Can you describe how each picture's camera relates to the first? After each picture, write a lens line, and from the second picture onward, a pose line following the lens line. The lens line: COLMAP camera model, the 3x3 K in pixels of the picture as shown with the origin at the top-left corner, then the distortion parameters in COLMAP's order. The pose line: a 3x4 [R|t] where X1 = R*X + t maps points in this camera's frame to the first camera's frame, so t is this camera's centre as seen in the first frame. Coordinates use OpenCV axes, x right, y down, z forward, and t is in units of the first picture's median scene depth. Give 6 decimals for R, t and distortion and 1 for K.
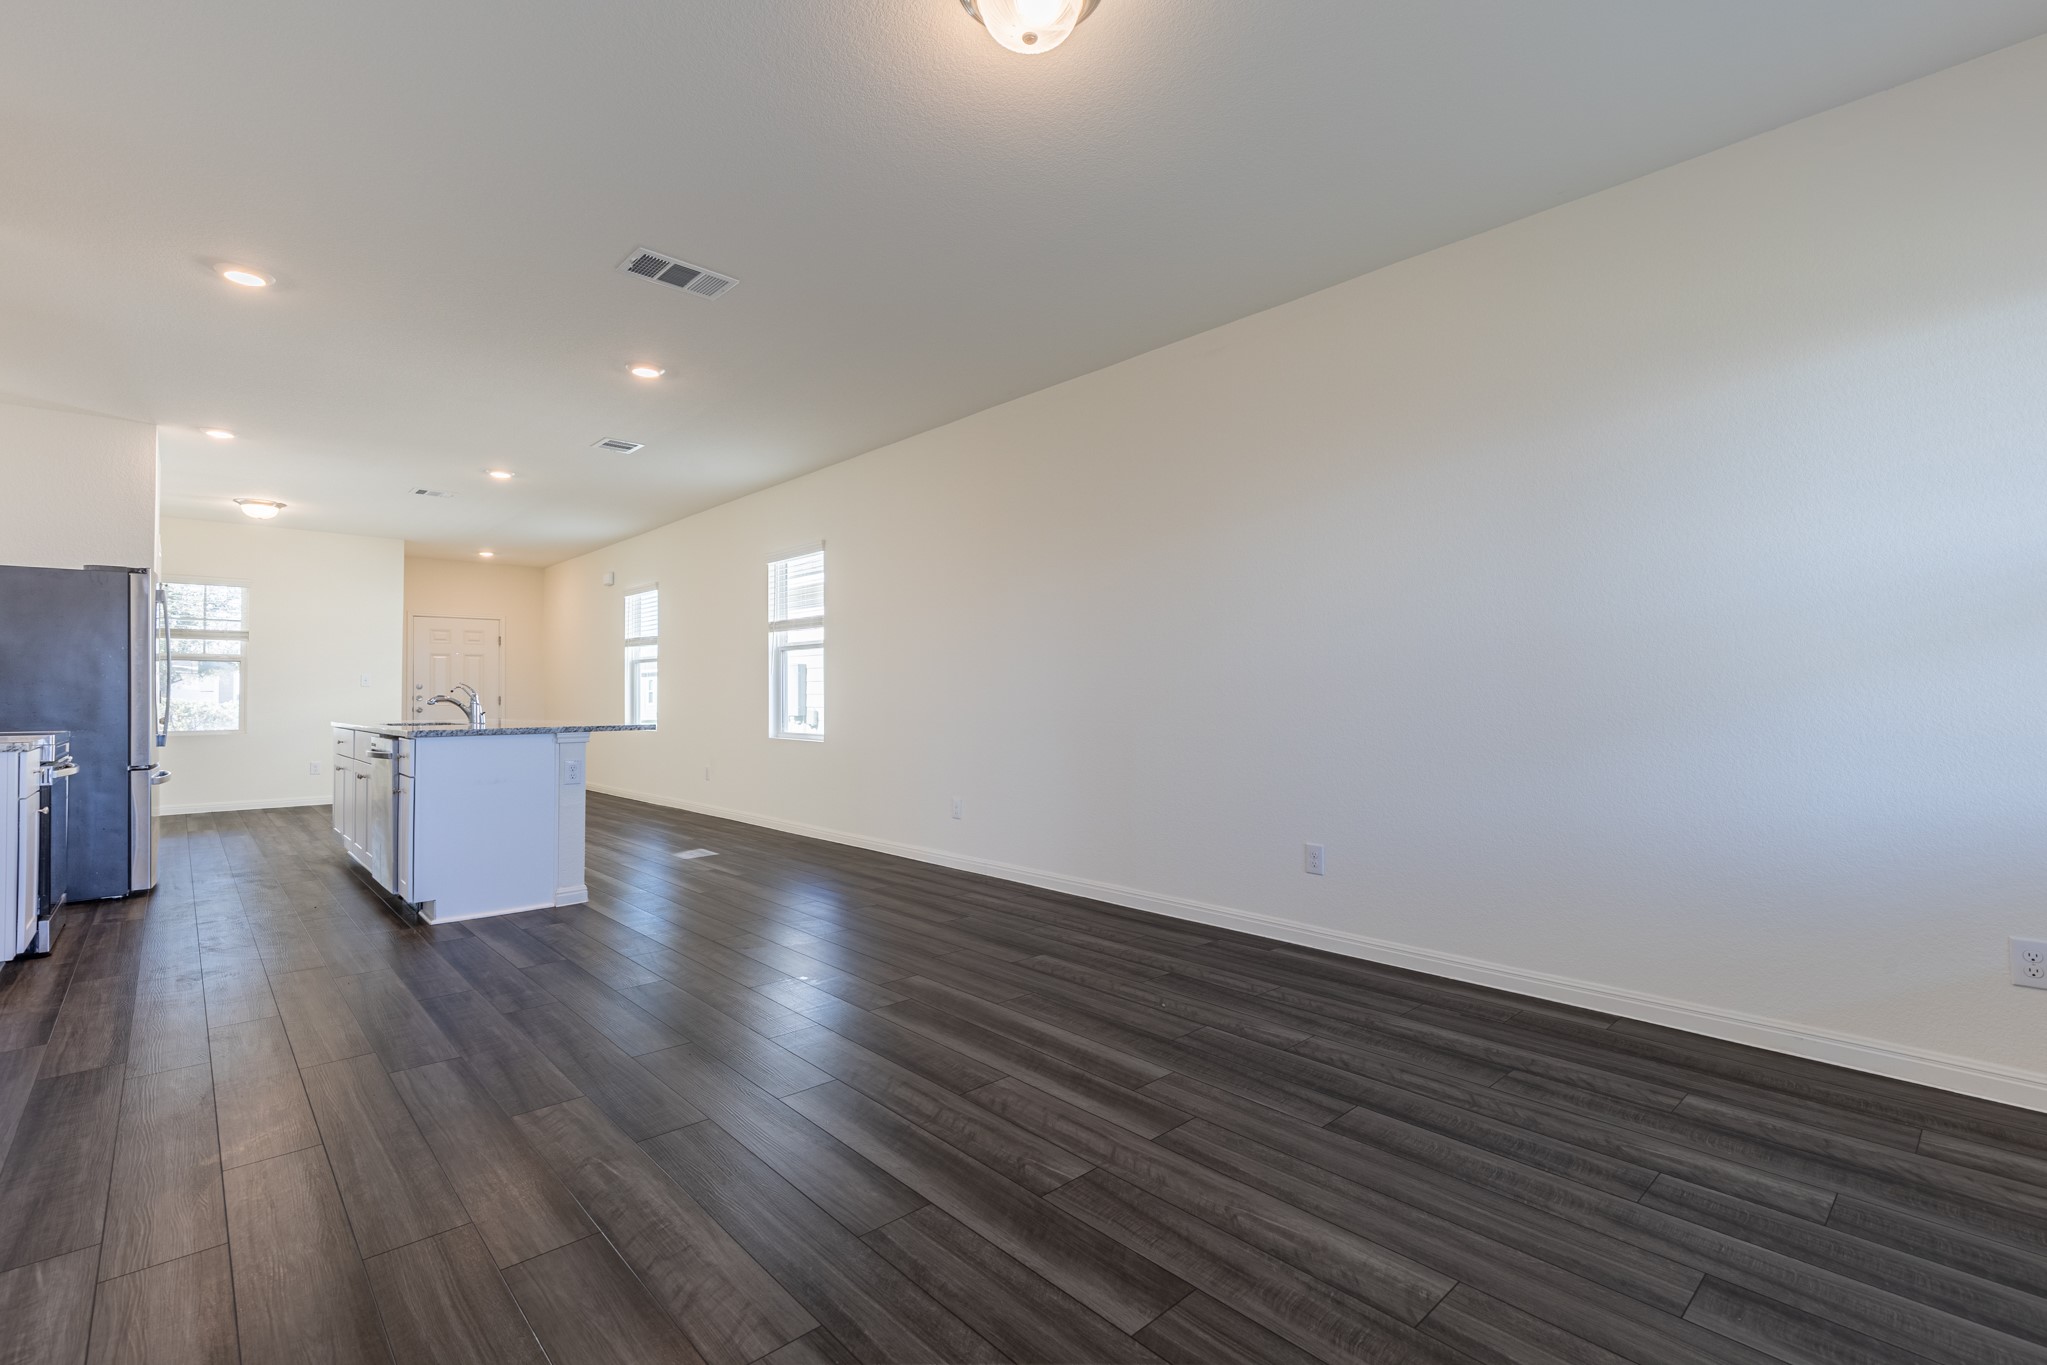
lens RADIAL K [[920.7, 0, 1031.5], [0, 920.7, 678.7], [0, 0, 1]] dist [0.009895, -0.003713]
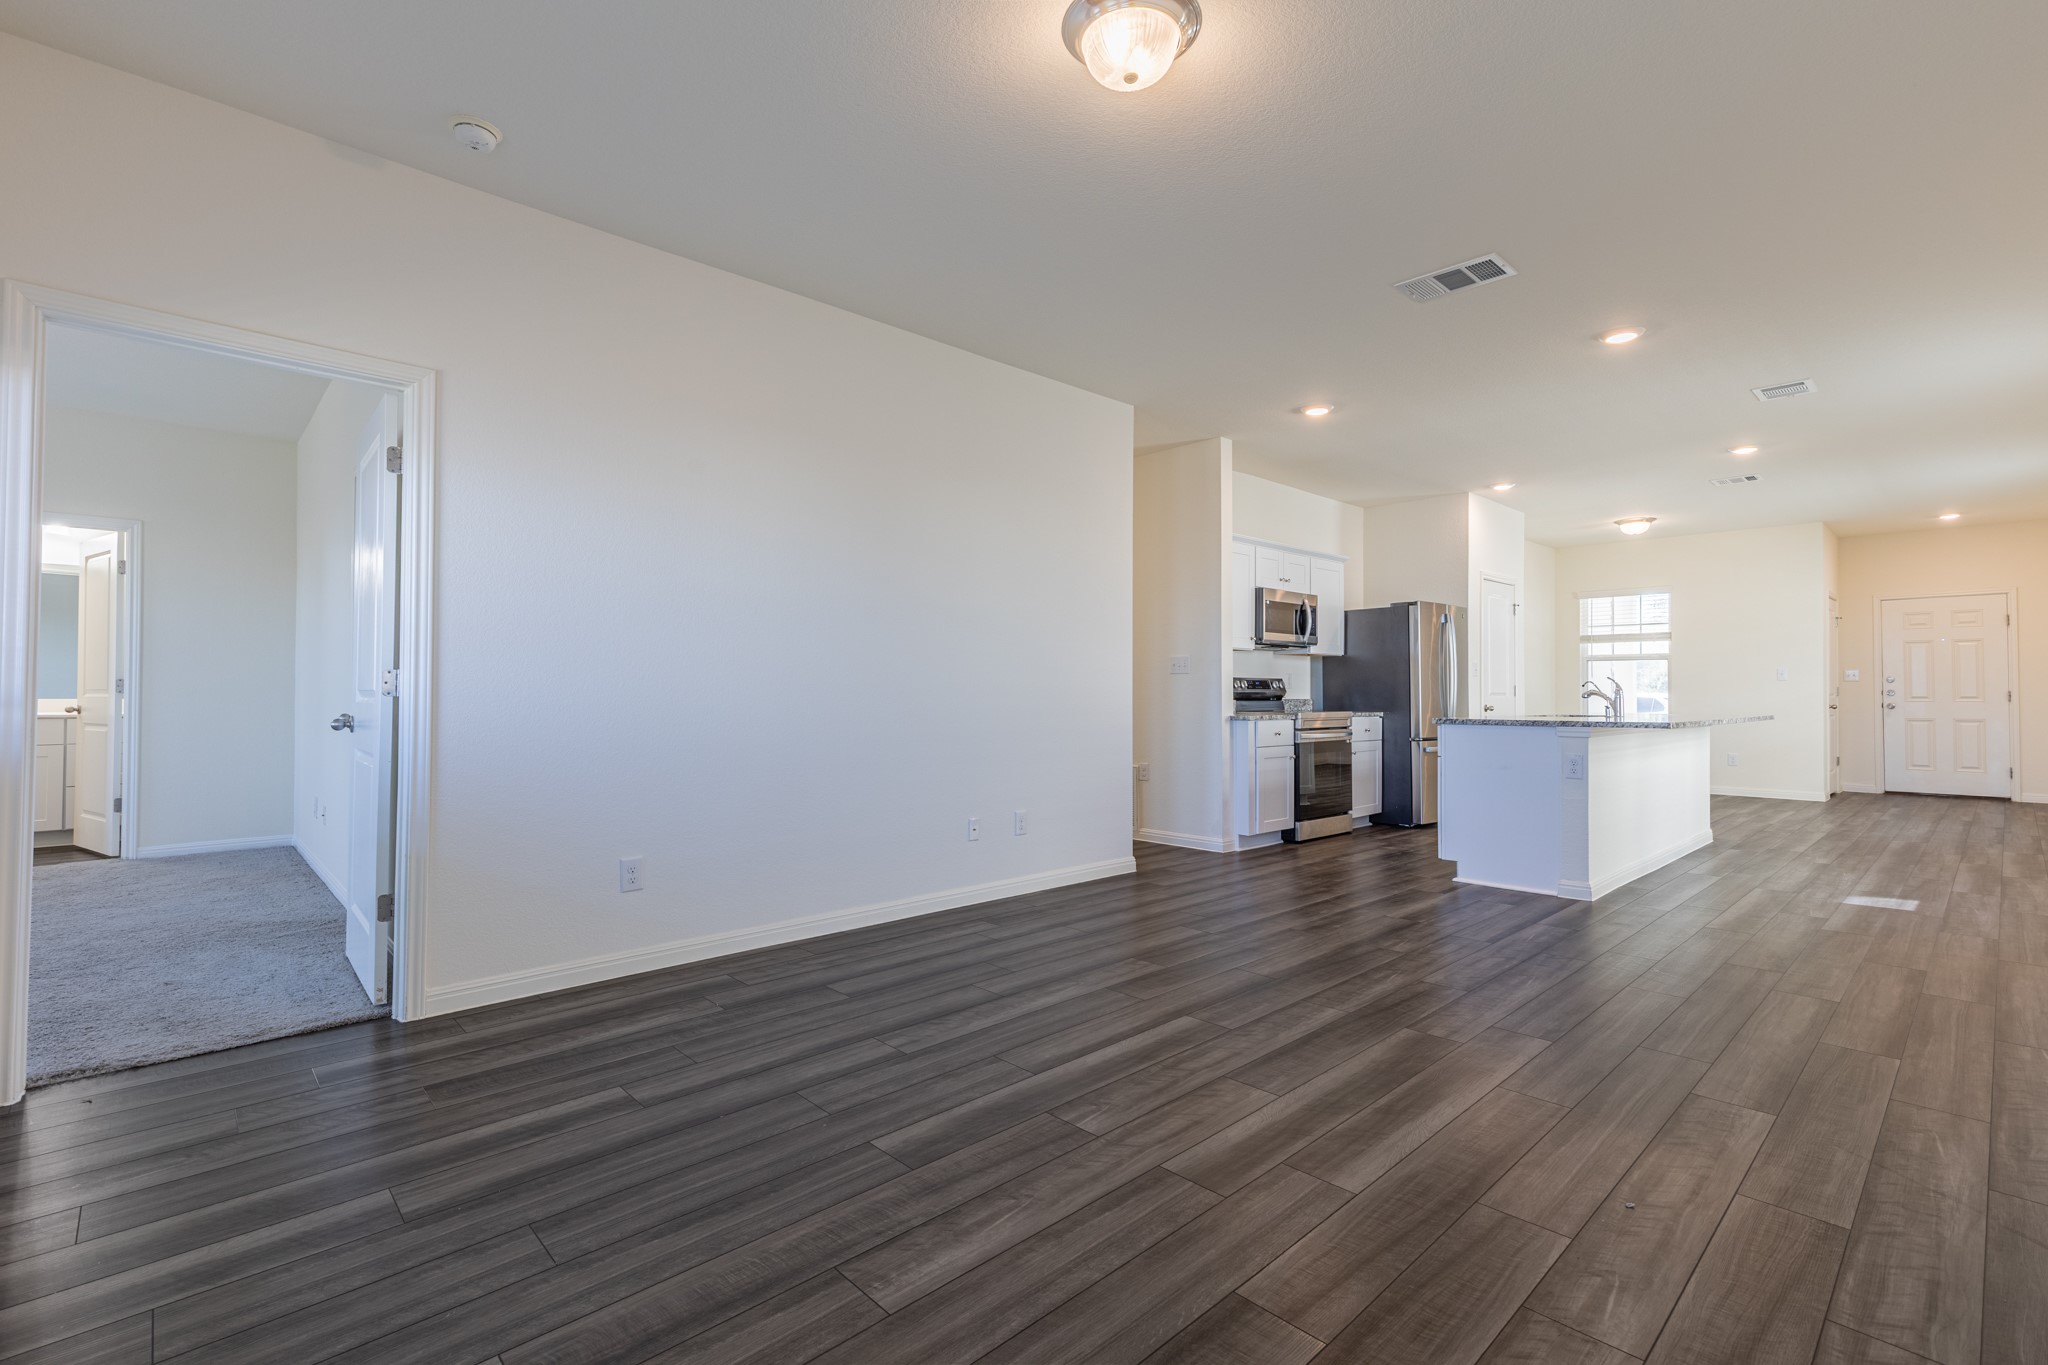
lens RADIAL K [[921.2, 0, 1032.0], [0, 921.2, 678.7], [0, 0, 1]] dist [0.009895, -0.003713]
pose [[0.011440, -0.010551, -0.999879, 0.599020], [0.017555, 0.999792, -0.010349, 0.007274], [0.999780, -0.017434, 0.011623, 0.485723]]
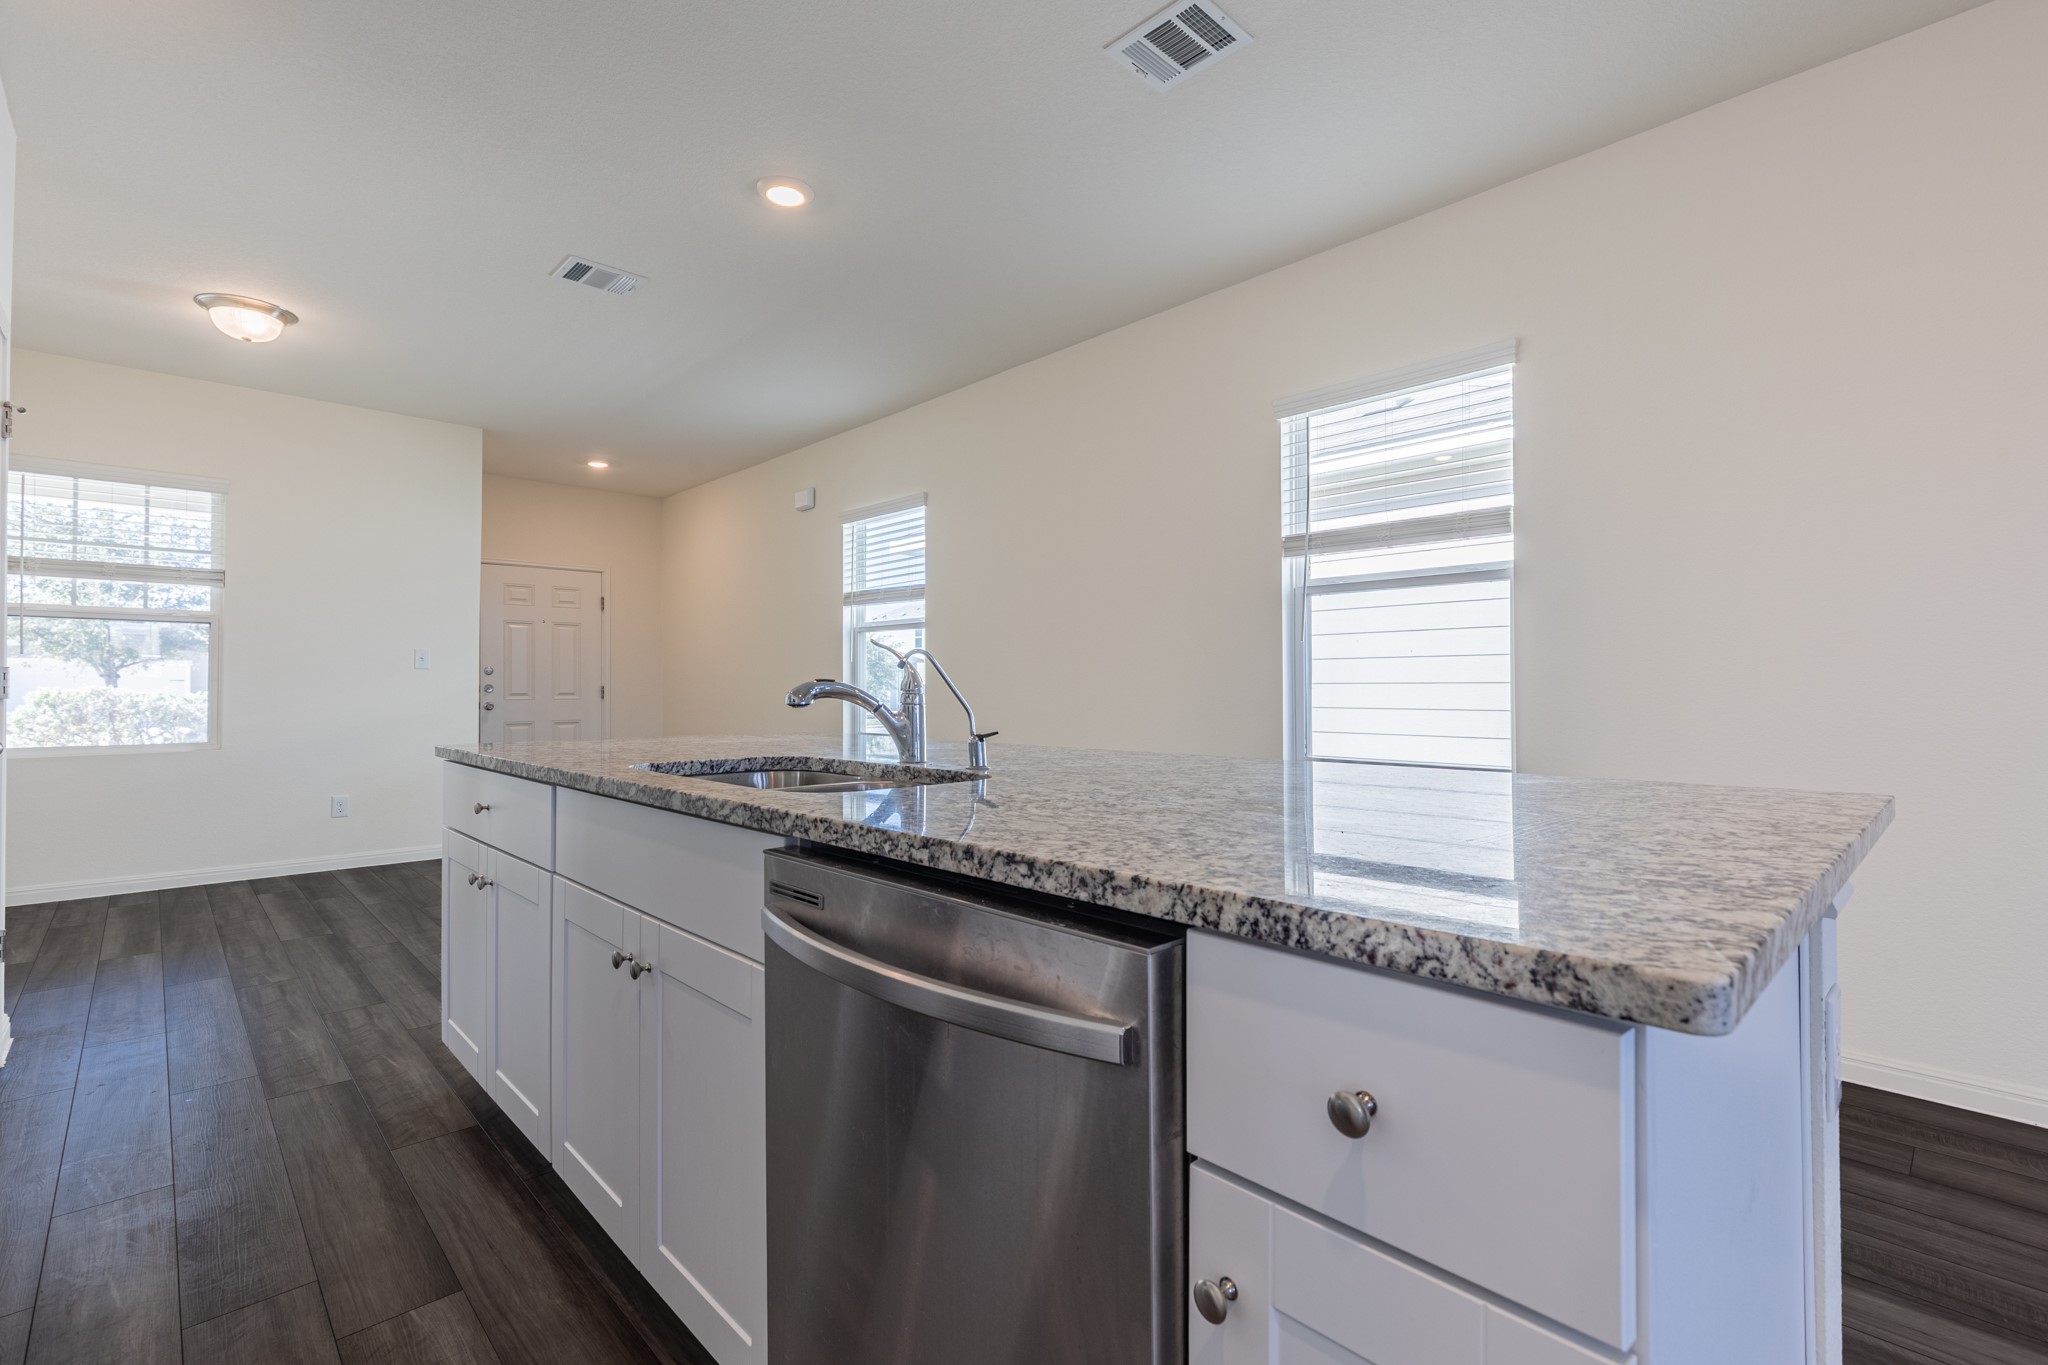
lens RADIAL K [[921.2, 0, 1032.0], [0, 921.2, 678.7], [0, 0, 1]] dist [0.009895, -0.003713]
pose [[0.999894, 0.002472, 0.014347, -0.816150], [-0.002588, 0.999964, 0.008084, 0.022166], [-0.014327, -0.008120, 0.999864, 0.966112]]
